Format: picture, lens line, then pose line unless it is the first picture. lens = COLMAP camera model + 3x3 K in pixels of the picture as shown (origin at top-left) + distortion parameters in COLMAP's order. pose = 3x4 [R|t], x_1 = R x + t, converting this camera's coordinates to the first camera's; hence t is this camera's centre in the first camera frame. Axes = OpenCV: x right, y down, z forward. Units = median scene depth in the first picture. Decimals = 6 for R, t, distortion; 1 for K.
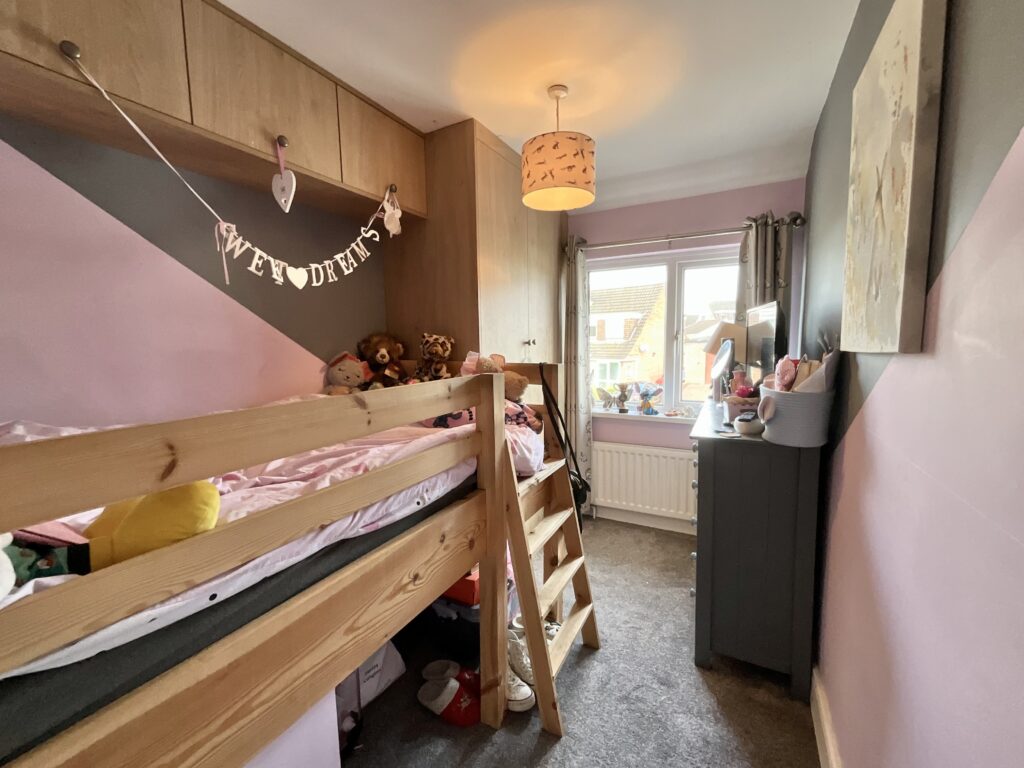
lens RADIAL K [[417.7, 0, 513.7], [0, 417.7, 384.4], [0, 0, 1]] dist [-0.005440, 0.003081]
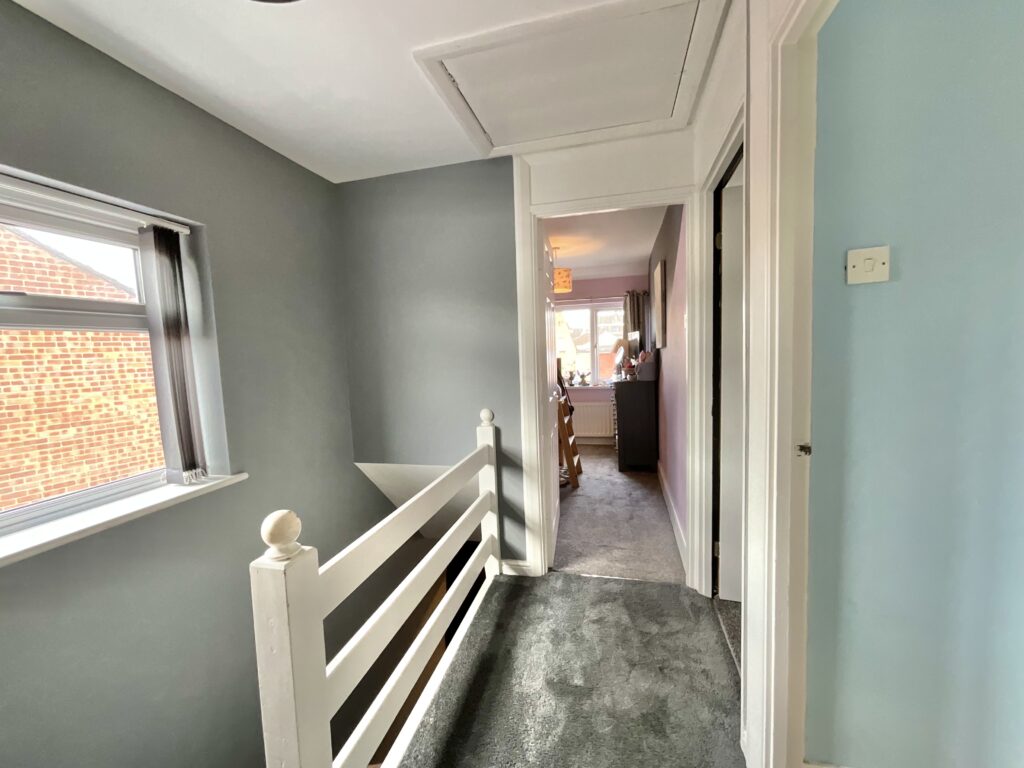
lens RADIAL K [[417.7, 0, 513.7], [0, 417.7, 384.4], [0, 0, 1]] dist [-0.005440, 0.003081]
pose [[0.969303, -0.043499, 0.241991, -0.606203], [0.050966, 0.998395, -0.024681, 0.125422], [-0.240530, 0.036257, 0.969964, -1.042011]]
